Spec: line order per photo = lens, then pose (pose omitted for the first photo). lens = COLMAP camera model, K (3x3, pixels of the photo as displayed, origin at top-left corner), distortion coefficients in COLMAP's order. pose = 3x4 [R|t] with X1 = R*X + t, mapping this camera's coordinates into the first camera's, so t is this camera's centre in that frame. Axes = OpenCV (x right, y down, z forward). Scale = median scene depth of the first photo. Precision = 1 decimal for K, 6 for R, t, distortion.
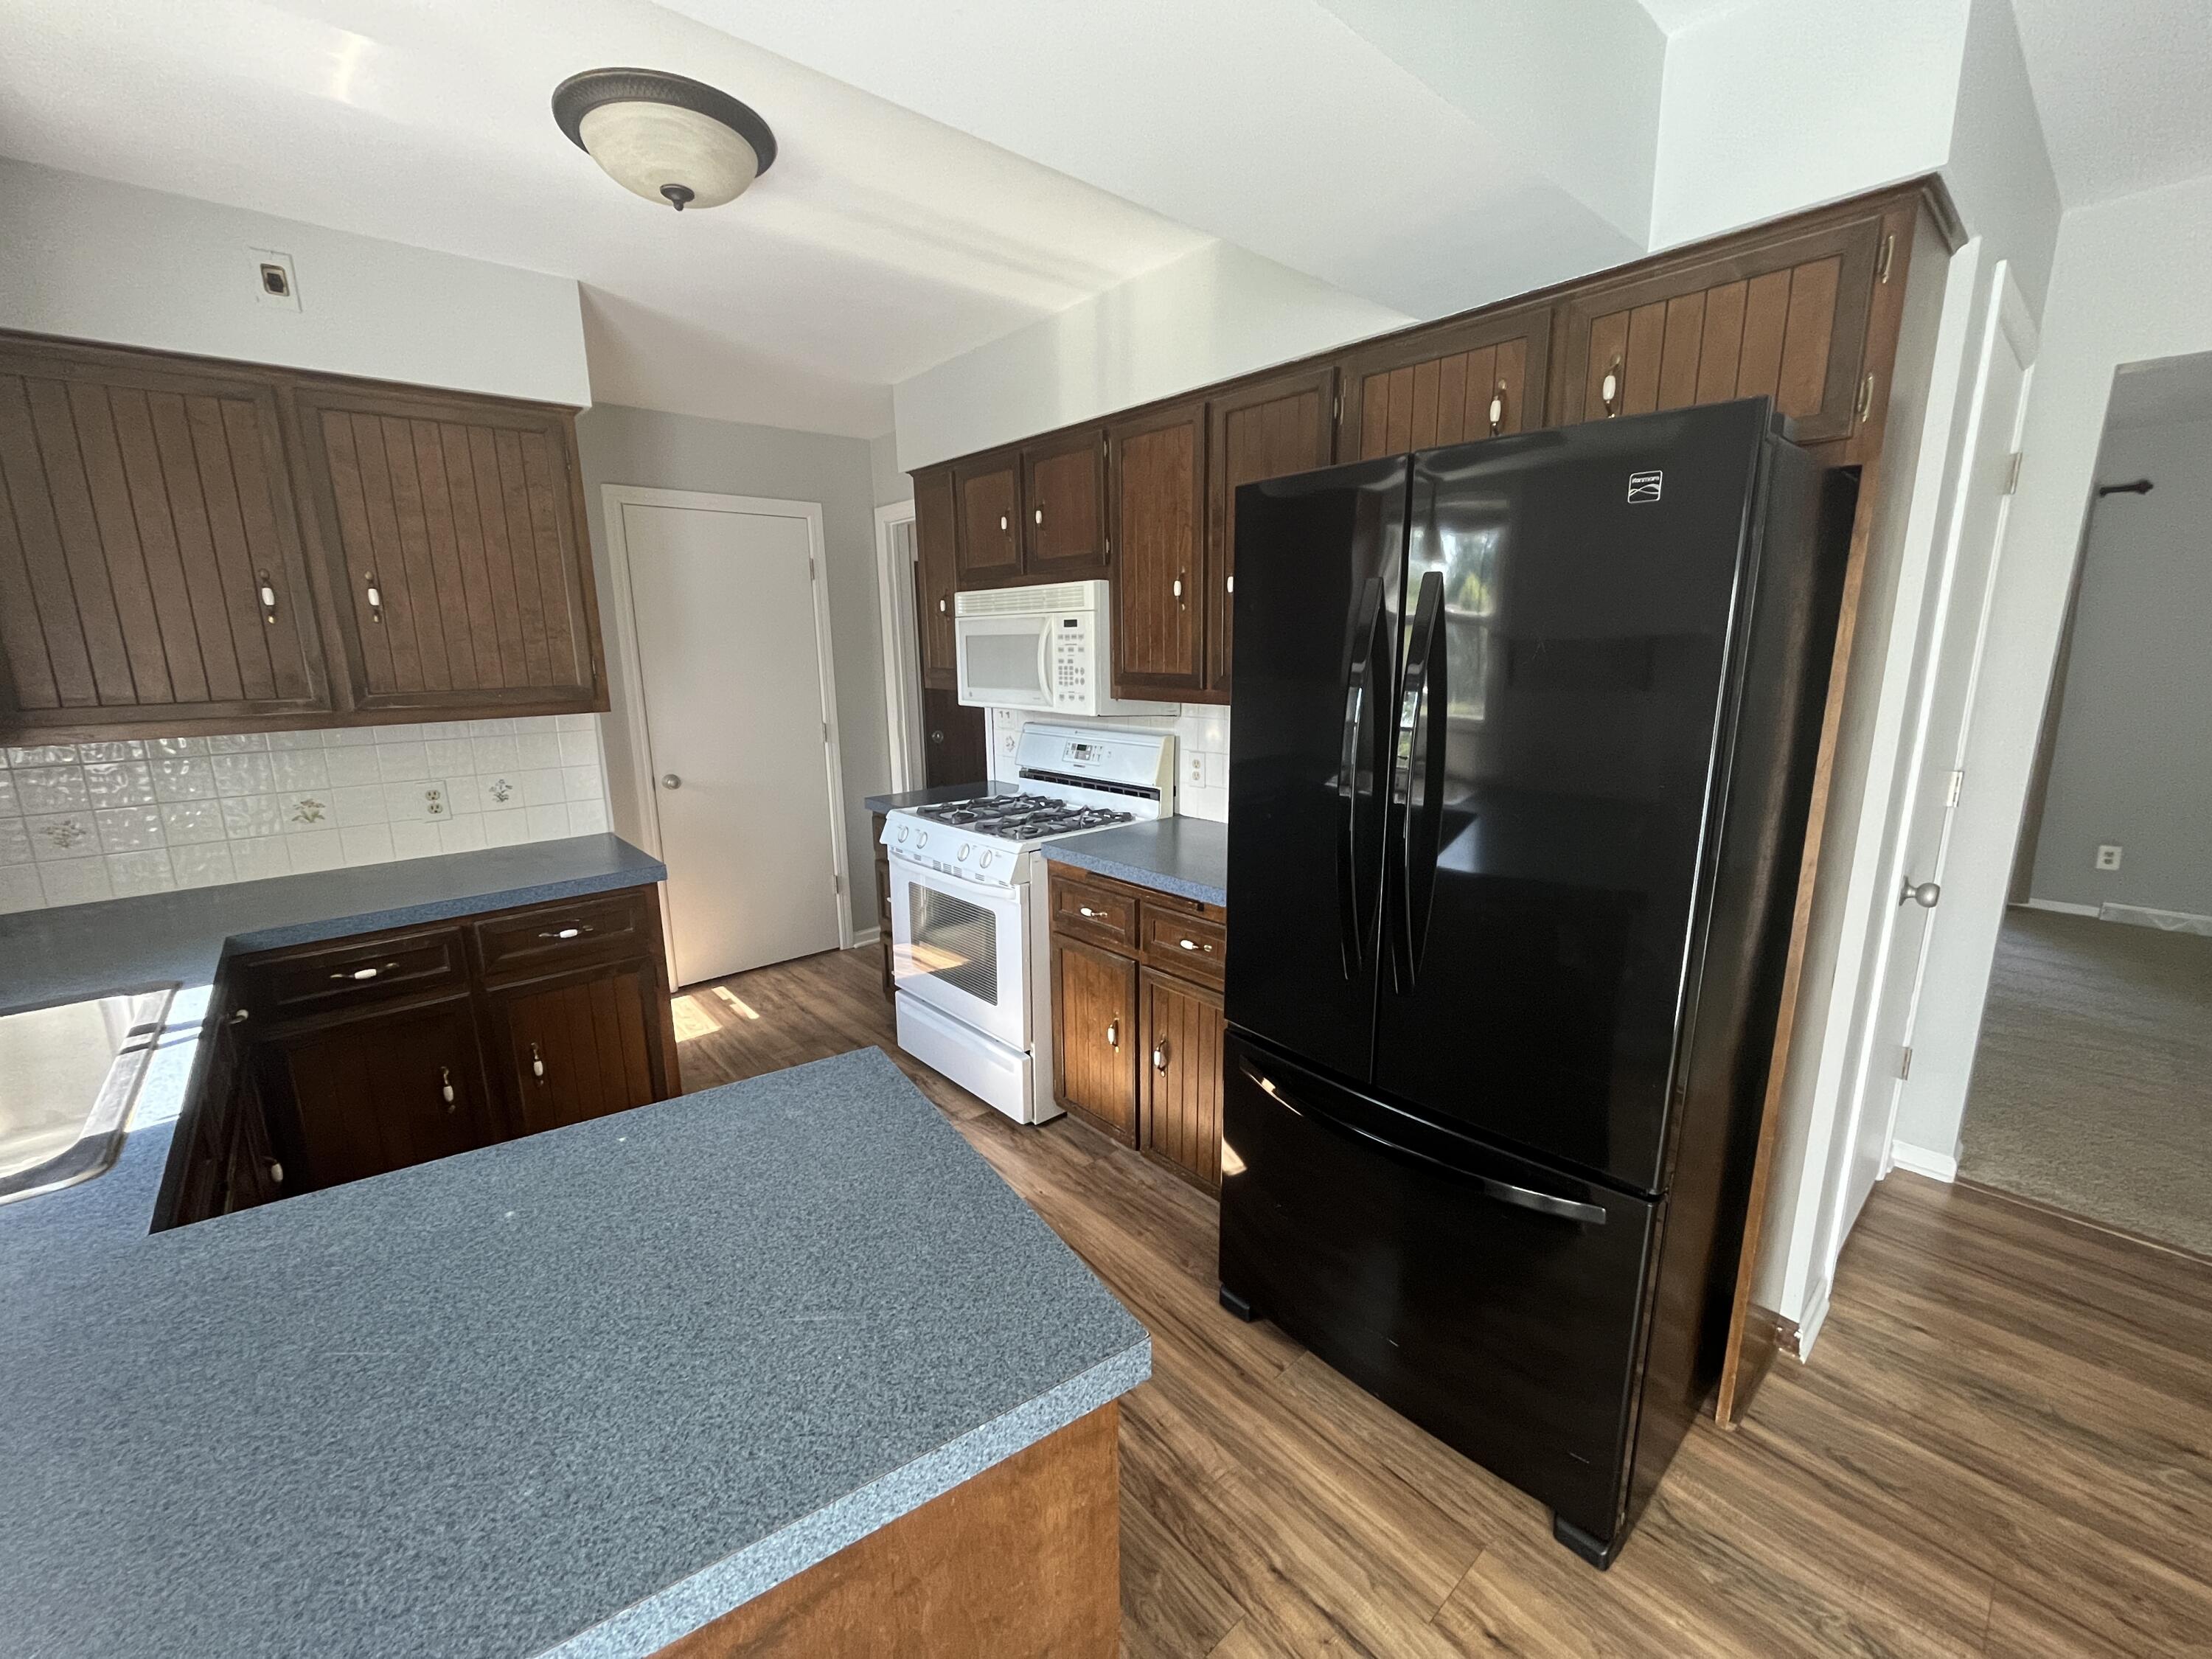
lens RADIAL K [[895.4, 0, 1095.7], [0, 895.4, 828.8], [0, 0, 1]] dist [-0.003137, -0.000253]
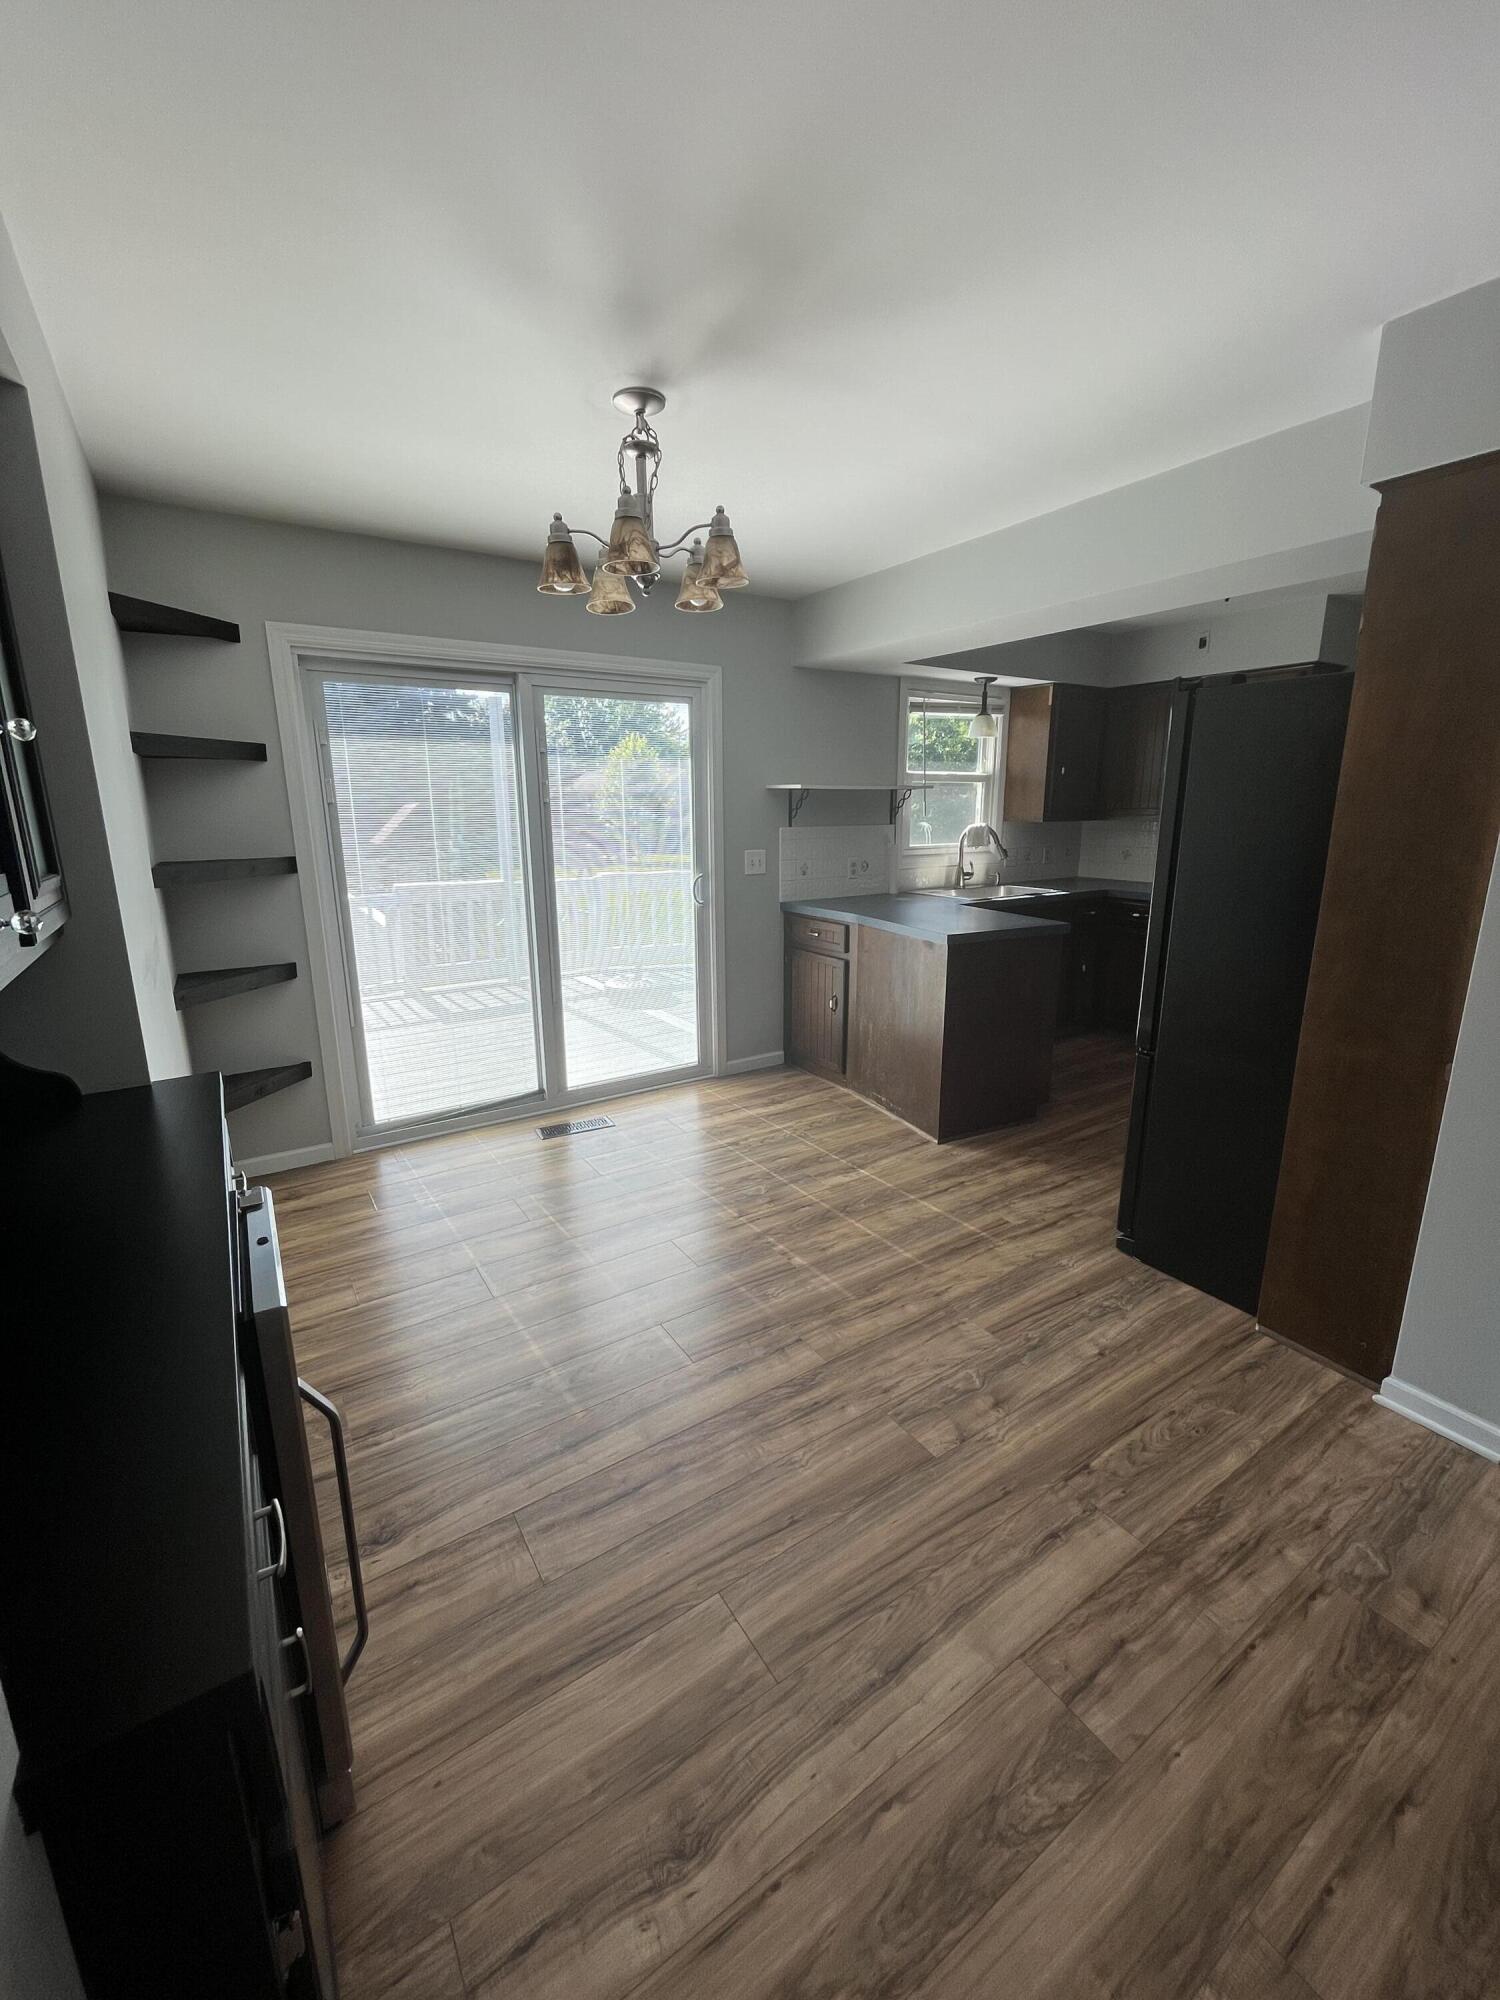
lens RADIAL K [[808.3, 0, 751.4], [0, 808.3, 992.1], [0, 0, 1]] dist [-0.002141, -0.000217]
pose [[-0.136572, 0.240406, -0.961017, 1.433734], [-0.196893, 0.944165, 0.264171, -0.023156], [0.970866, 0.225295, -0.081613, 0.133288]]
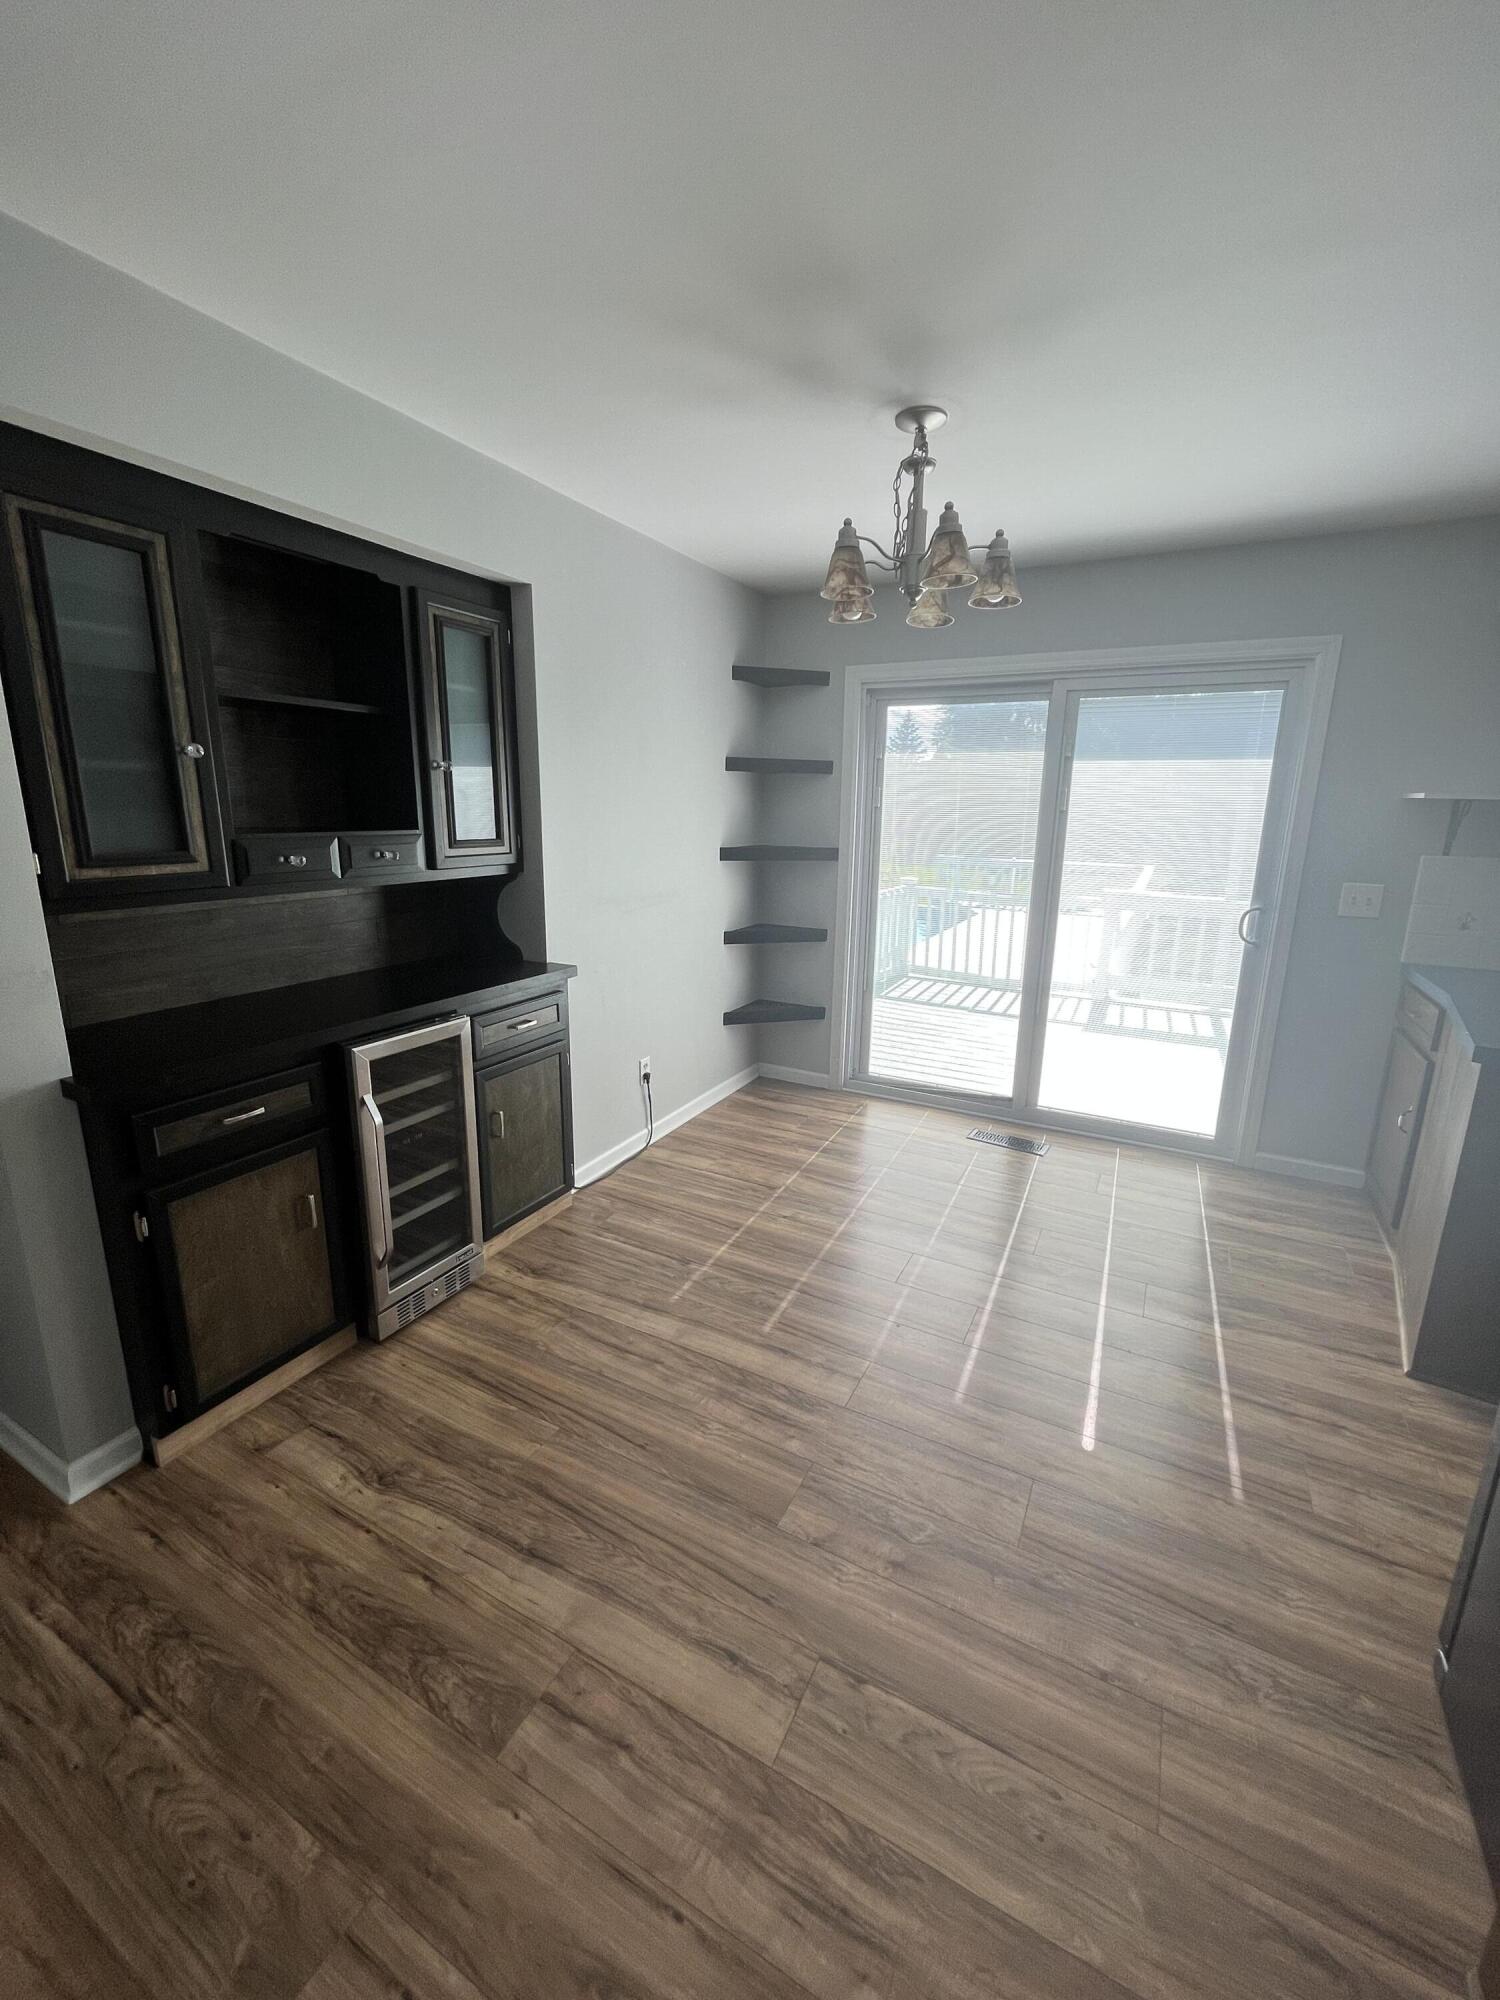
lens RADIAL K [[808.3, 0, 751.4], [0, 808.3, 992.1], [0, 0, 1]] dist [-0.002141, -0.000217]
pose [[-0.933258, 0.081103, -0.349933, 1.001940], [-0.076470, 0.906989, 0.414153, -0.151129], [0.350974, 0.413271, -0.840253, 0.739518]]
